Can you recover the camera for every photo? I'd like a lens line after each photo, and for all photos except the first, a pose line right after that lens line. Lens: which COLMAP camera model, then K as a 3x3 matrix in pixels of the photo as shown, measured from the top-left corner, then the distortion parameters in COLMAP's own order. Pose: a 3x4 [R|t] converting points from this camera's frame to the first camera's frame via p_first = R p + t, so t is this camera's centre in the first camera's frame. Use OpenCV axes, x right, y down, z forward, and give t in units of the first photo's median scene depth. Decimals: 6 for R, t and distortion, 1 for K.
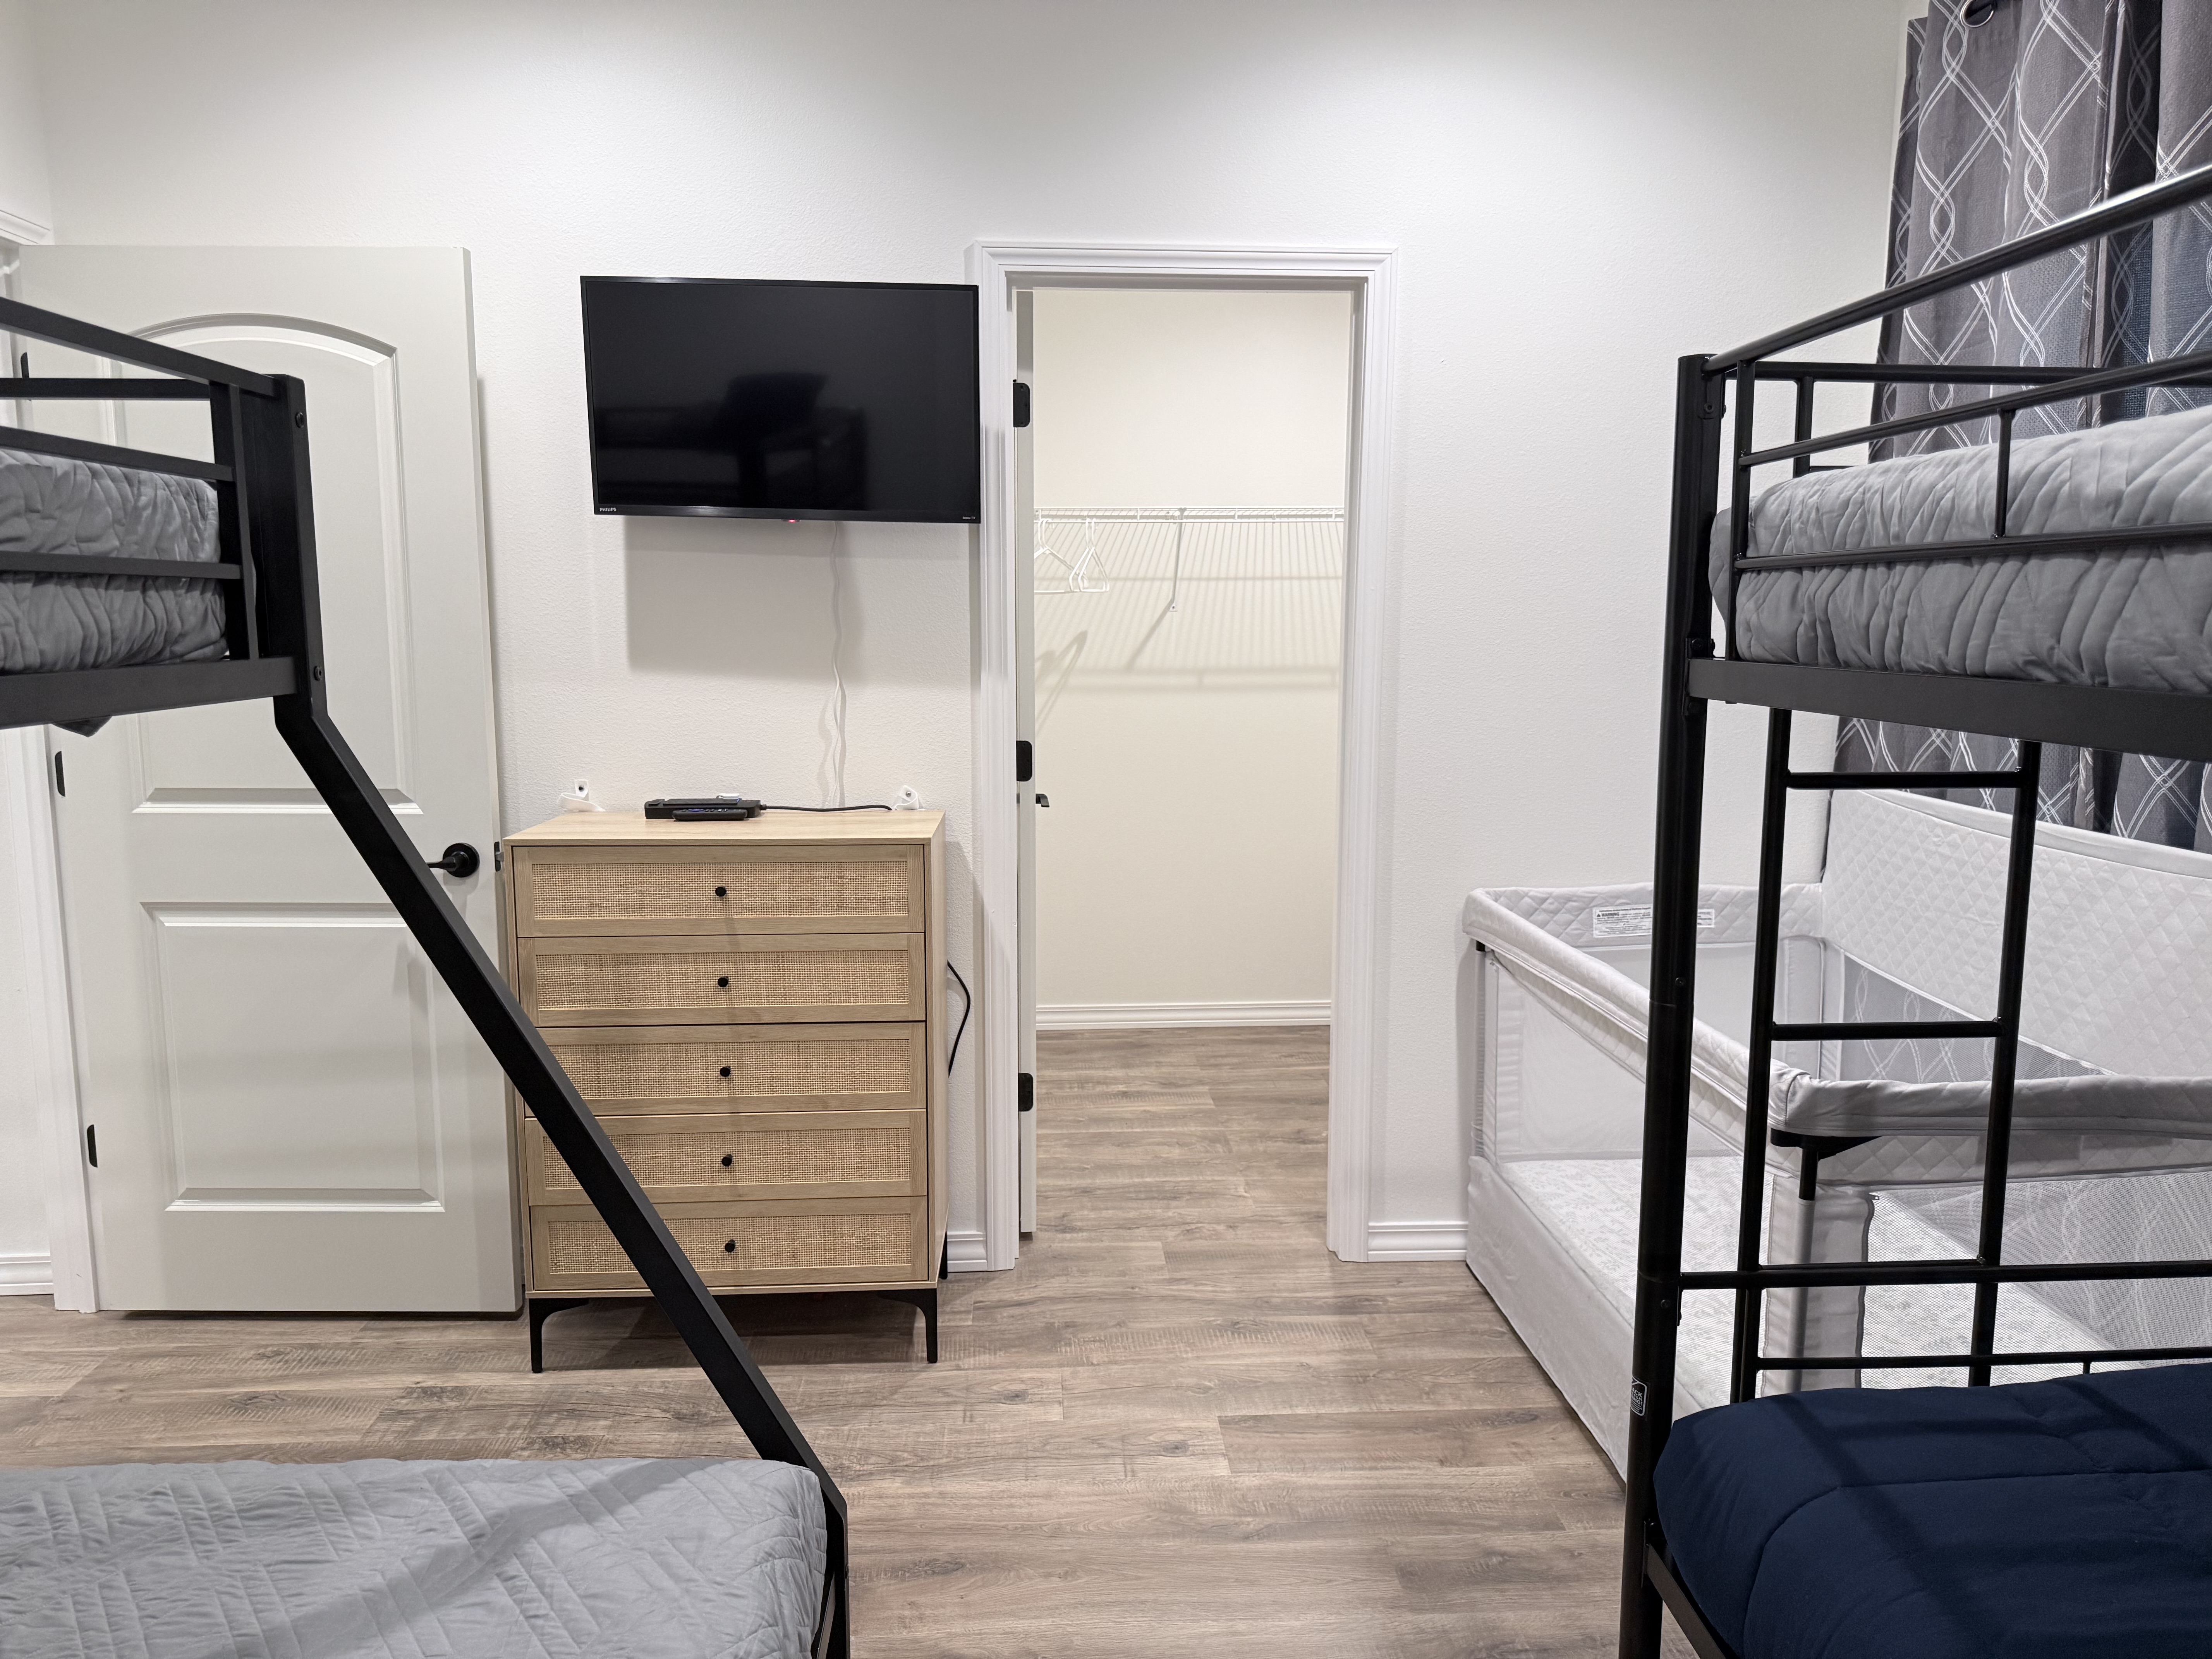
lens RADIAL K [[1561.6, 0, 1106.5], [0, 1561.6, 827.3], [0, 0, 1]] dist [0.001554, -0.001360]
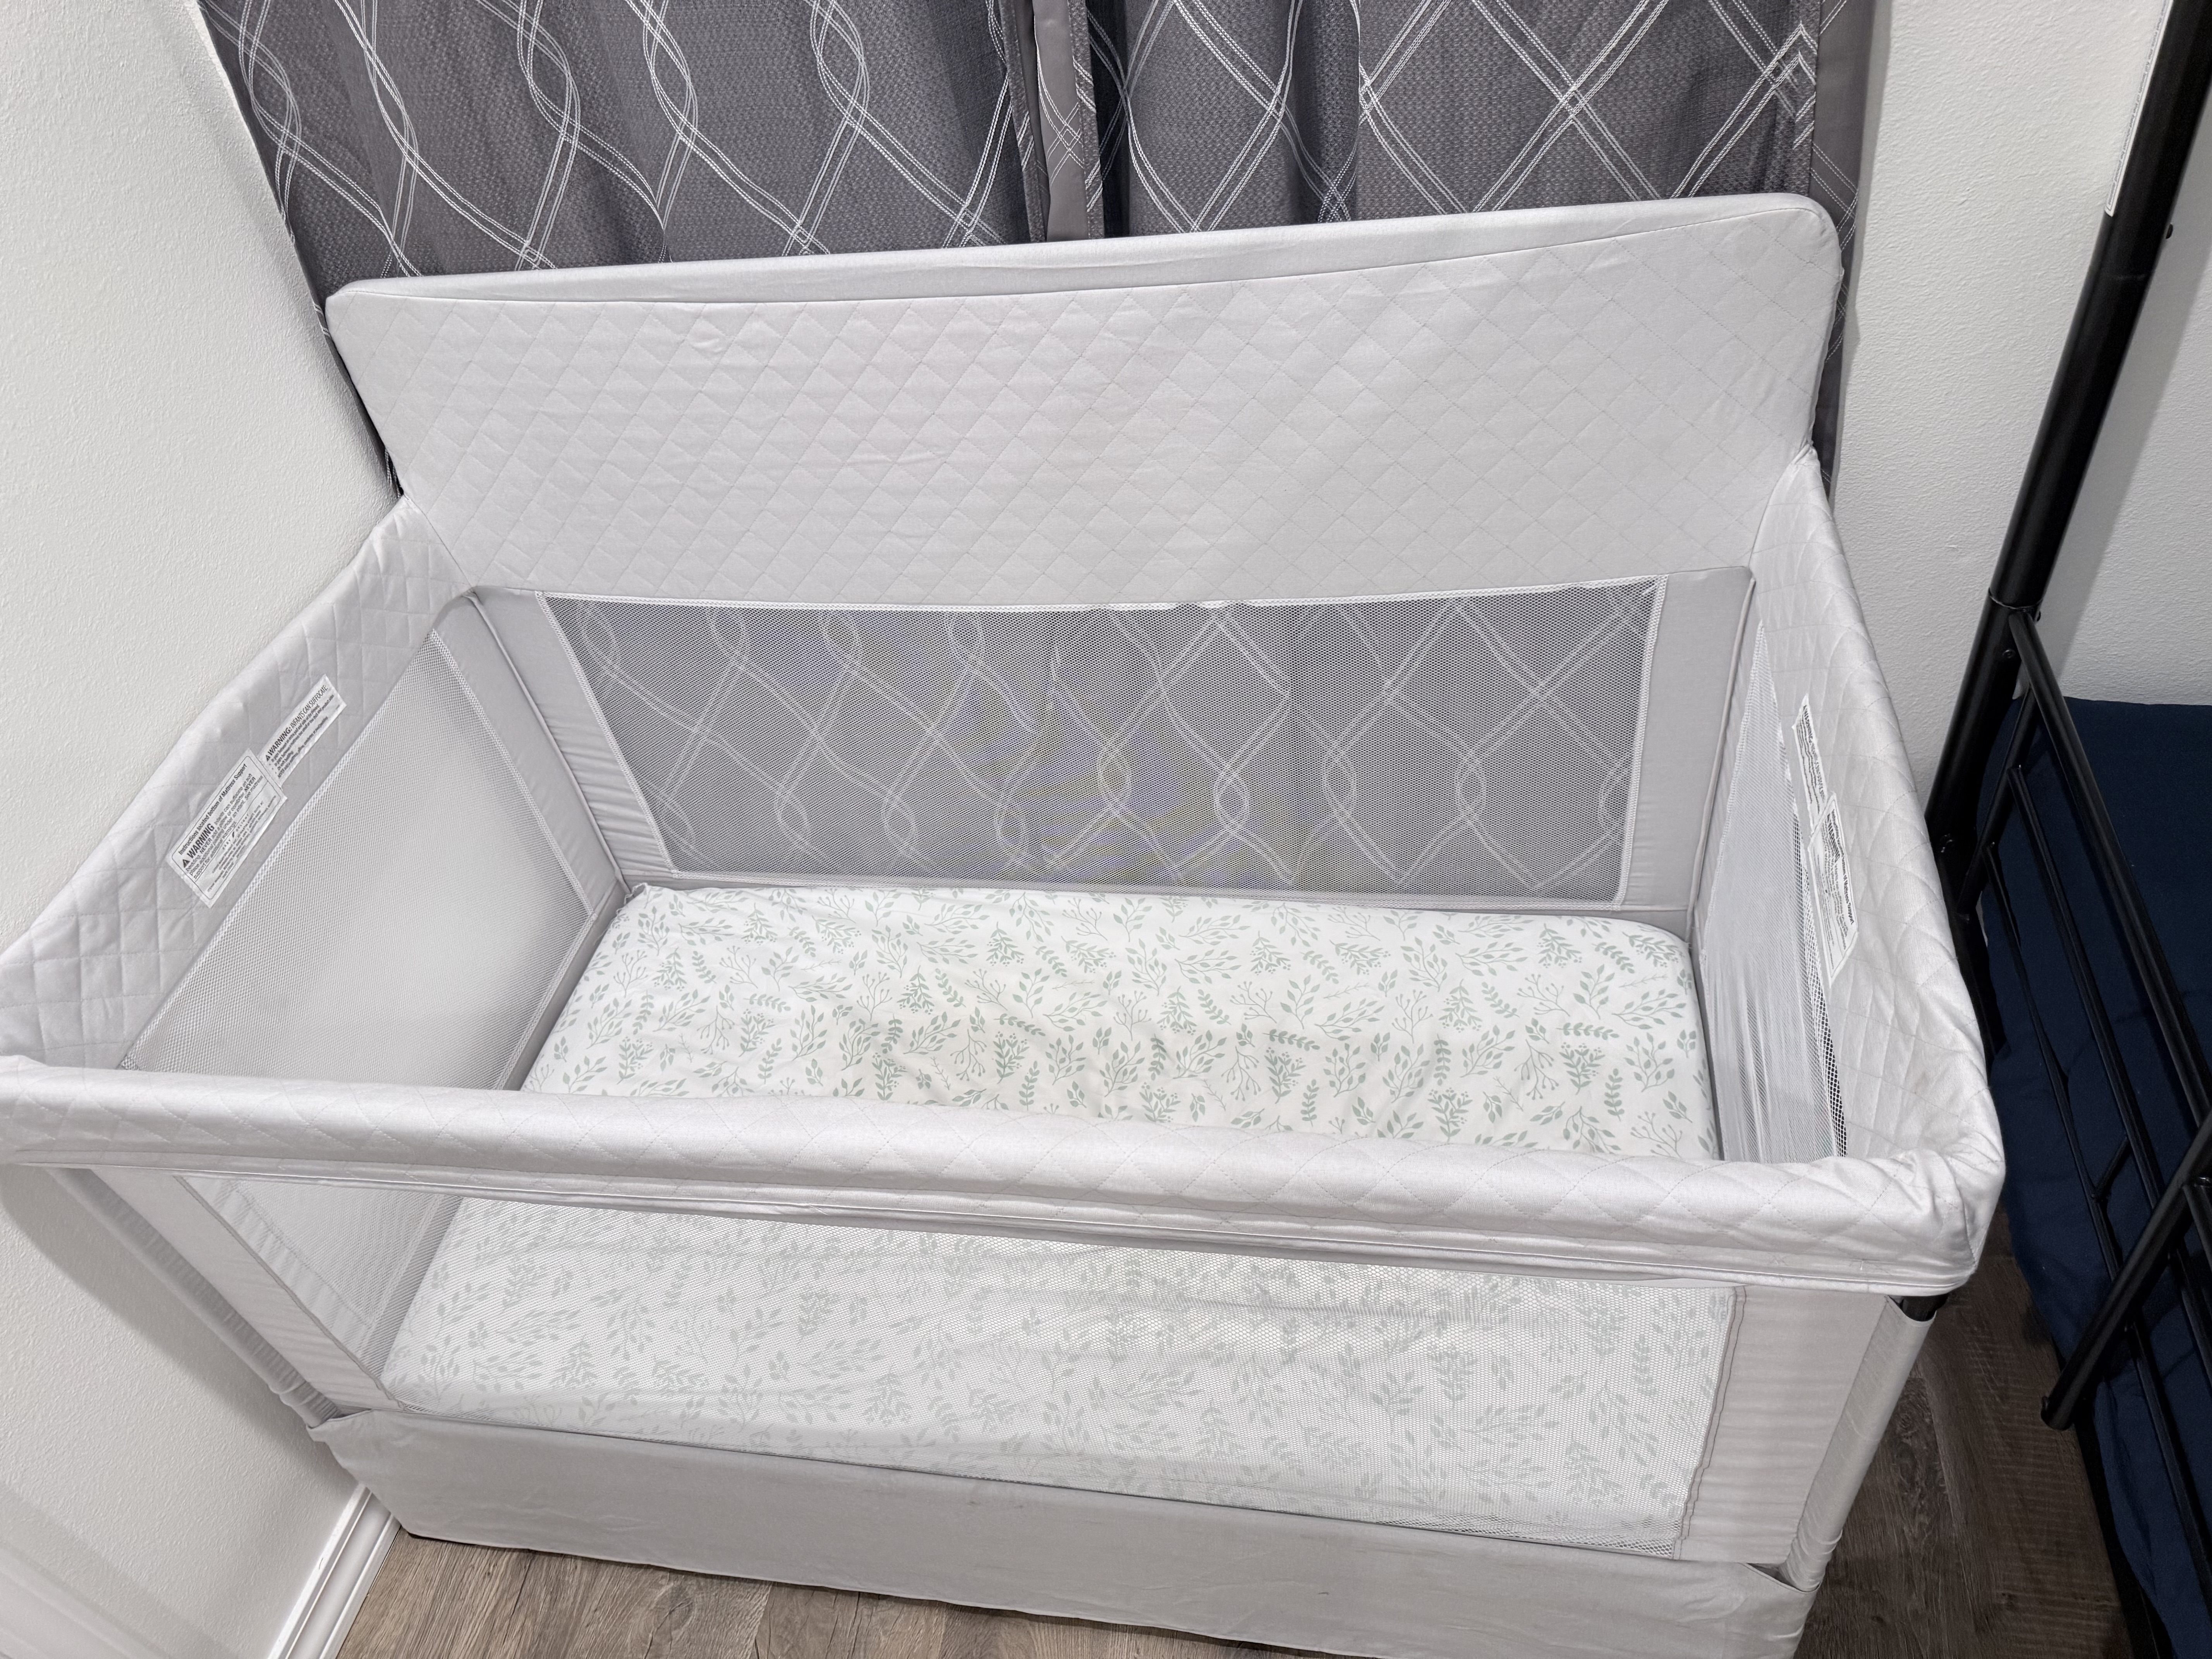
lens RADIAL K [[1561.6, 0, 1107.2], [0, 1561.6, 825.7], [0, 0, 1]] dist [0.001554, -0.001360]
pose [[0.253583, -0.678548, 0.689397, 0.100084], [0.277856, 0.733753, 0.620002, -0.139157], [-0.926548, 0.034331, 0.374606, 0.623729]]
